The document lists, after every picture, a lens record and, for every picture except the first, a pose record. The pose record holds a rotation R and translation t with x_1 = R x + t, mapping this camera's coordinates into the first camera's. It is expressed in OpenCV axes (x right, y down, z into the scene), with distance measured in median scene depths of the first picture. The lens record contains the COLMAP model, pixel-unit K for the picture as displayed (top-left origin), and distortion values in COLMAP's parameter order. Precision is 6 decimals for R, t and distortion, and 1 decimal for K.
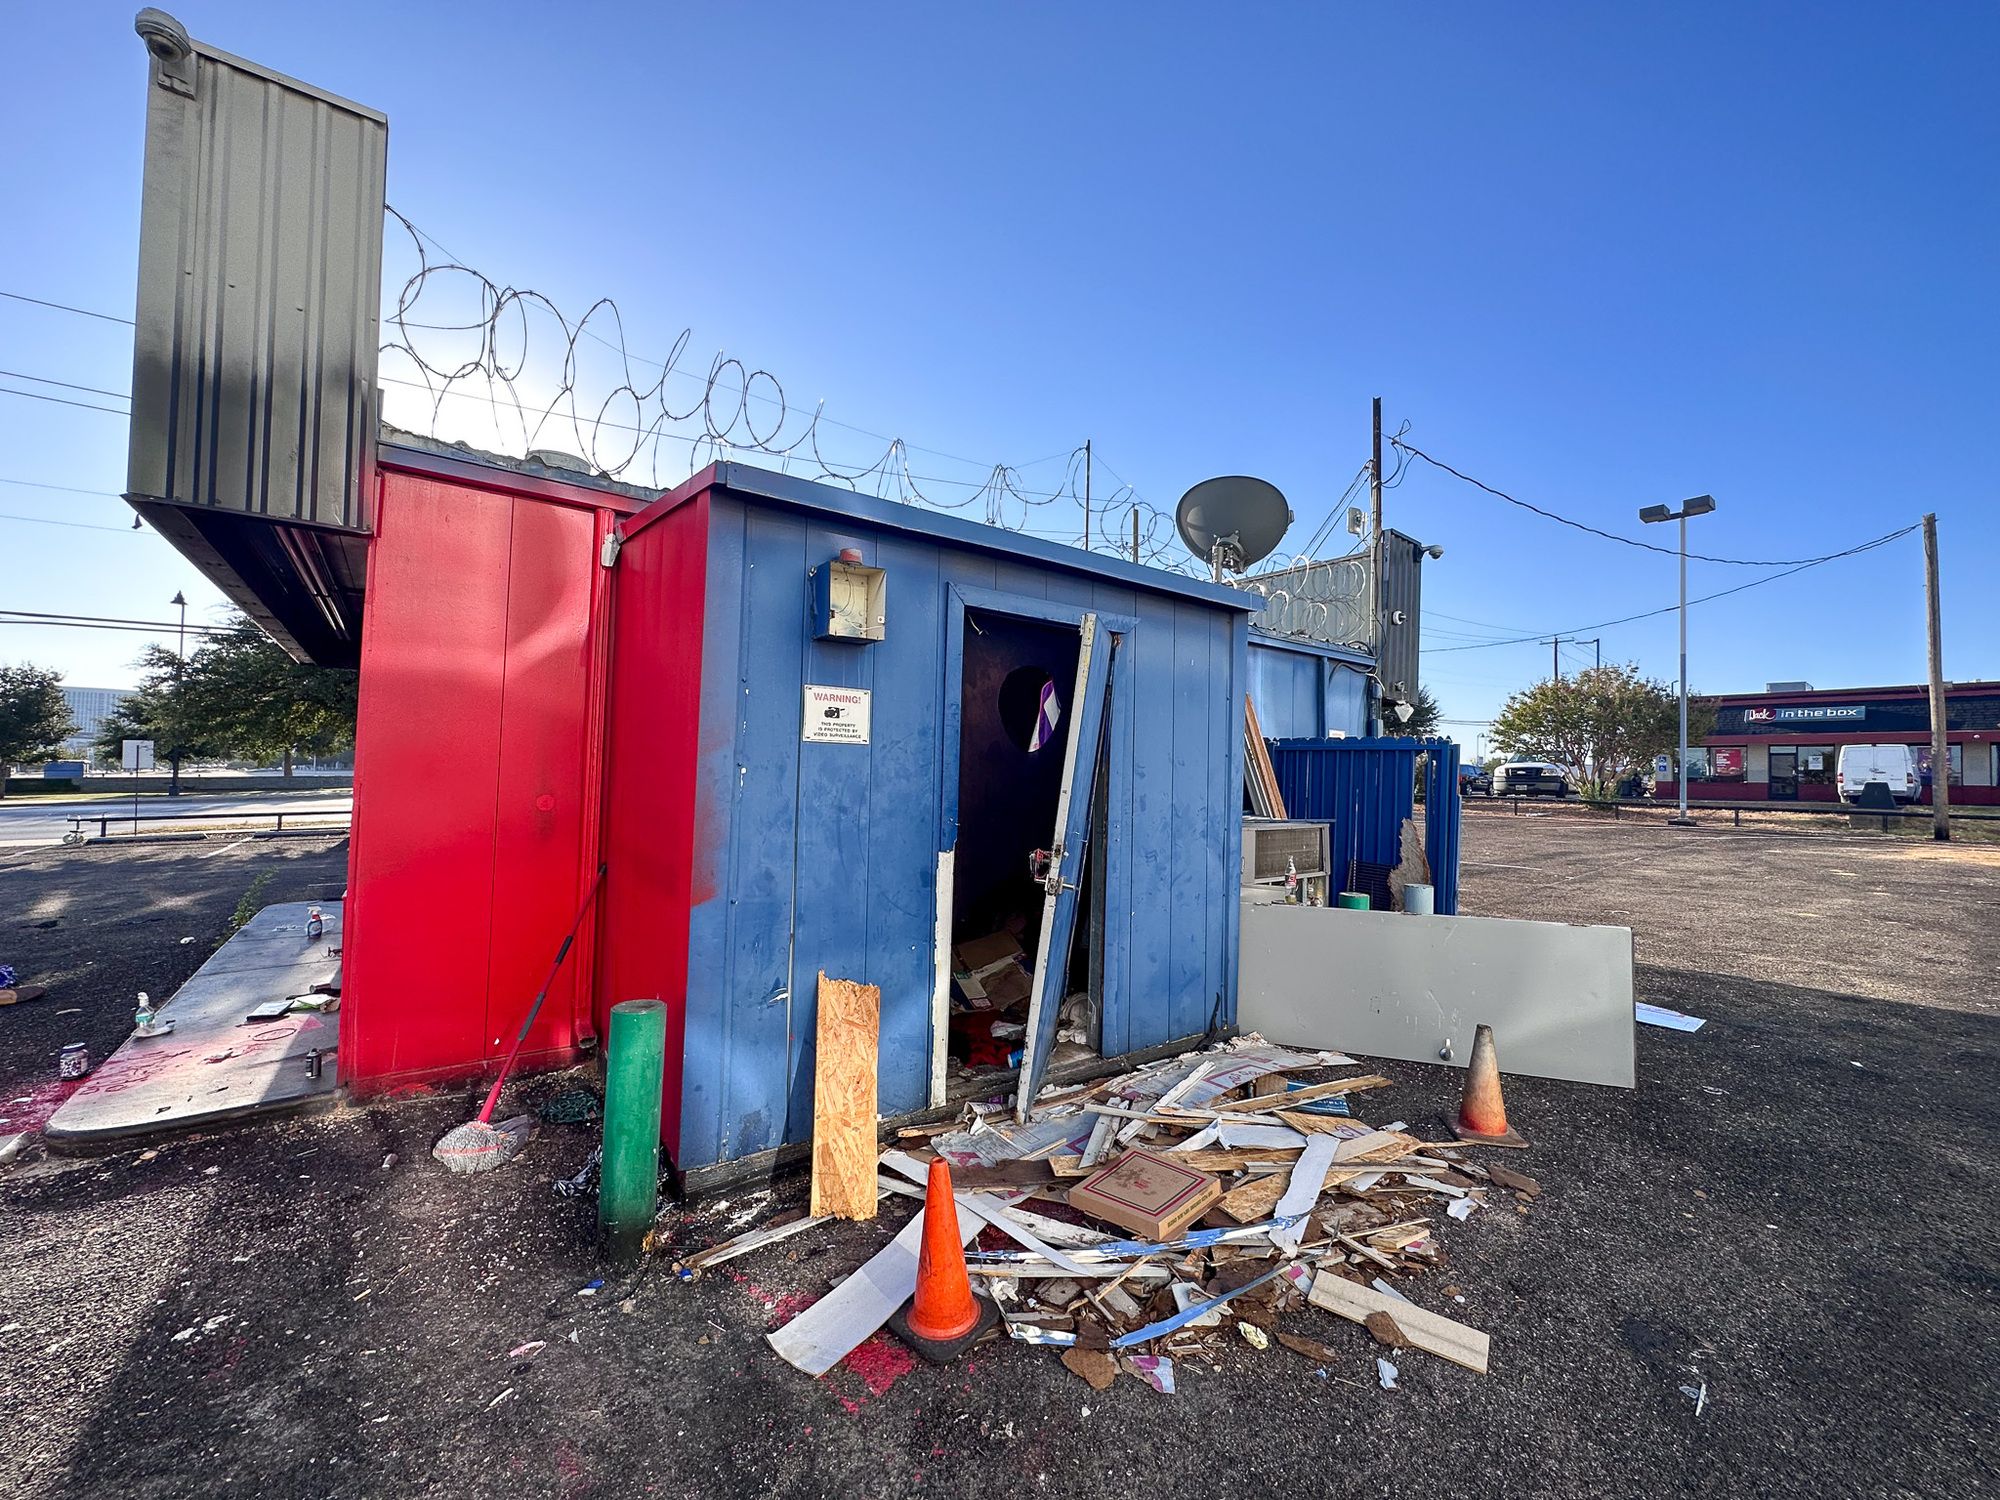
lens RADIAL K [[797.8, 0, 996.8], [0, 797.8, 752.1], [0, 0, 1]] dist [-0.003087, 0.000648]
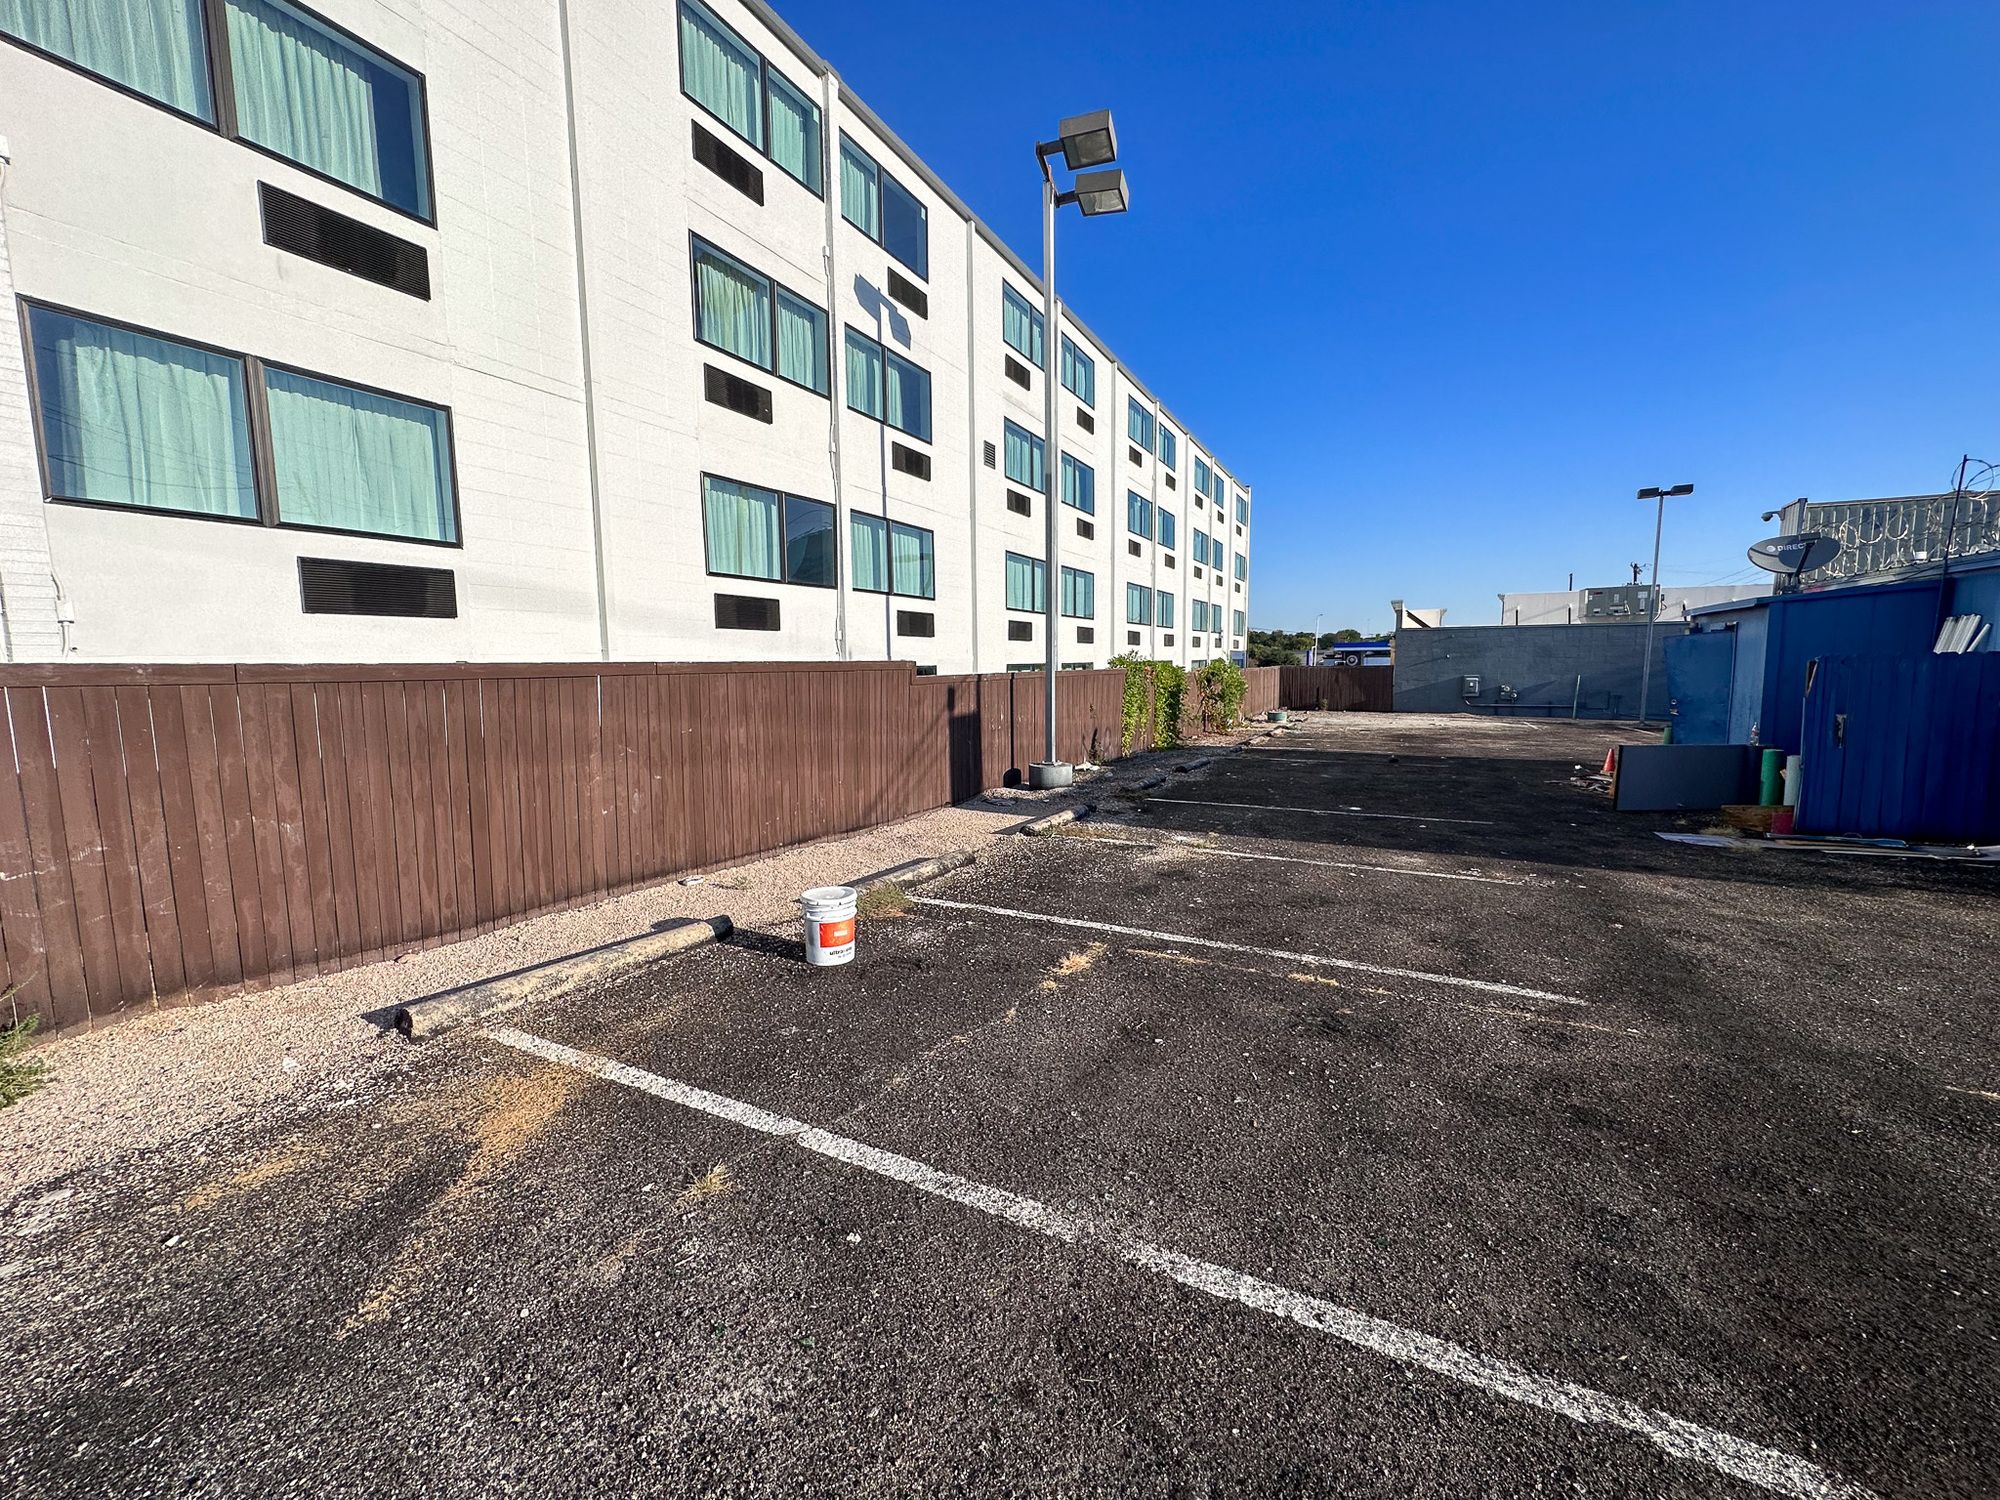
lens RADIAL K [[797.8, 0, 999.5], [0, 797.8, 747.7], [0, 0, 1]] dist [-0.003087, 0.000648]
pose [[-0.897774, 0.035946, -0.438986, 3.362981], [0.005594, 0.997514, 0.070239, 0.046573], [0.440420, 0.060603, -0.895744, 2.220768]]
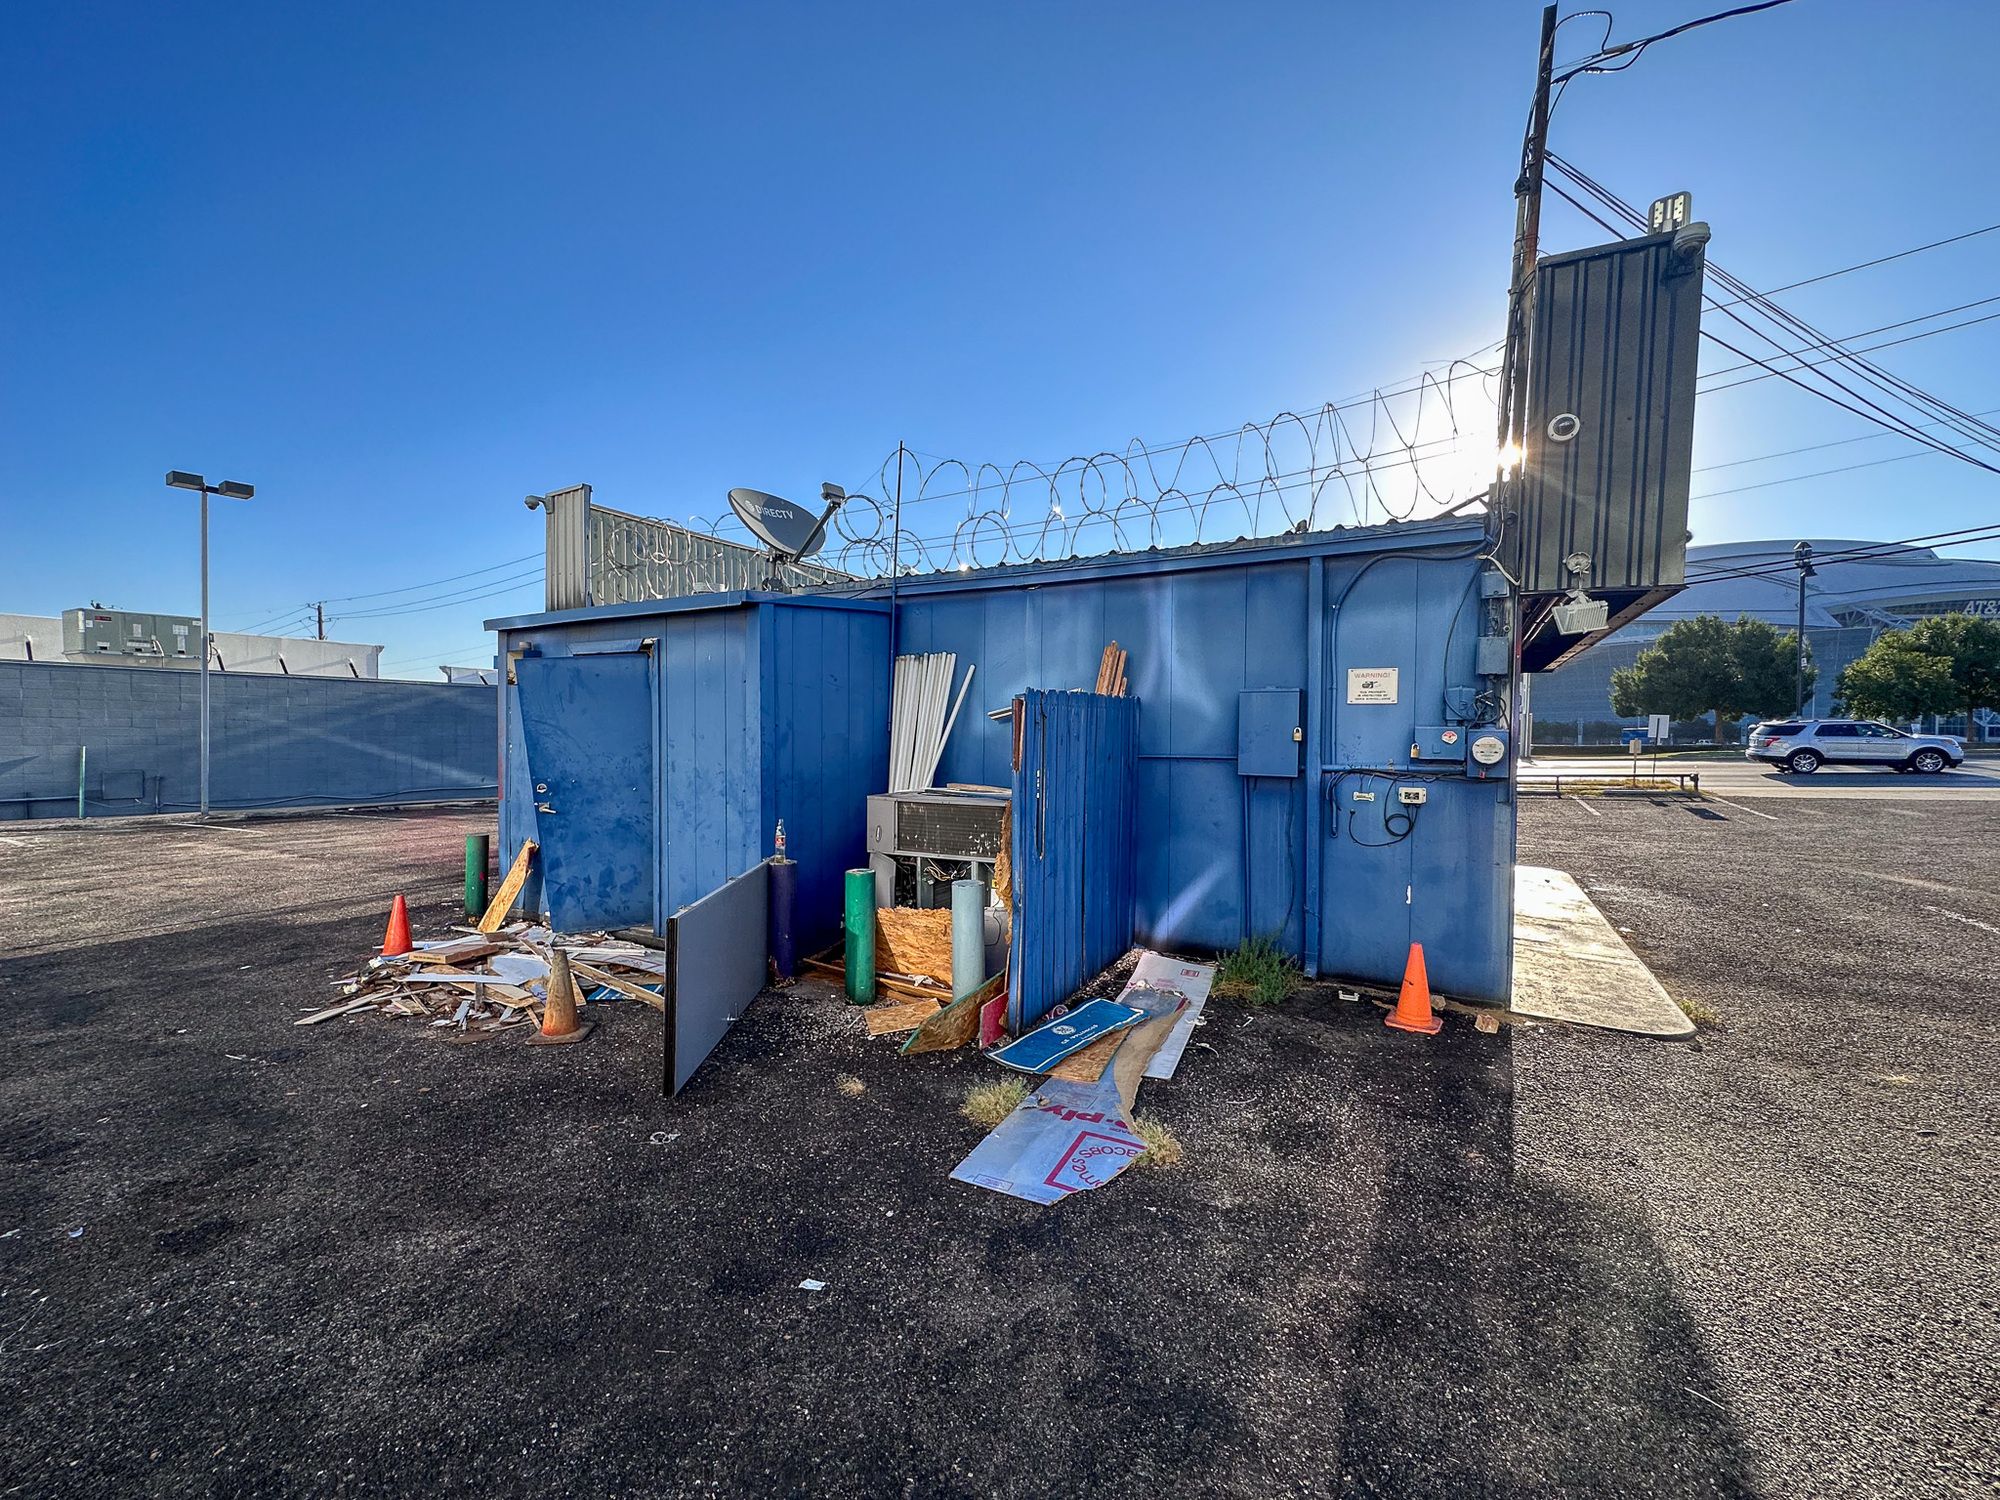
lens RADIAL K [[797.8, 0, 996.9], [0, 797.8, 749.1], [0, 0, 1]] dist [-0.003087, 0.000648]
pose [[0.408074, 0.002911, -0.912944, 1.672724], [0.032438, 0.999317, 0.017686, 0.027185], [0.912372, -0.036832, 0.407701, 0.937282]]
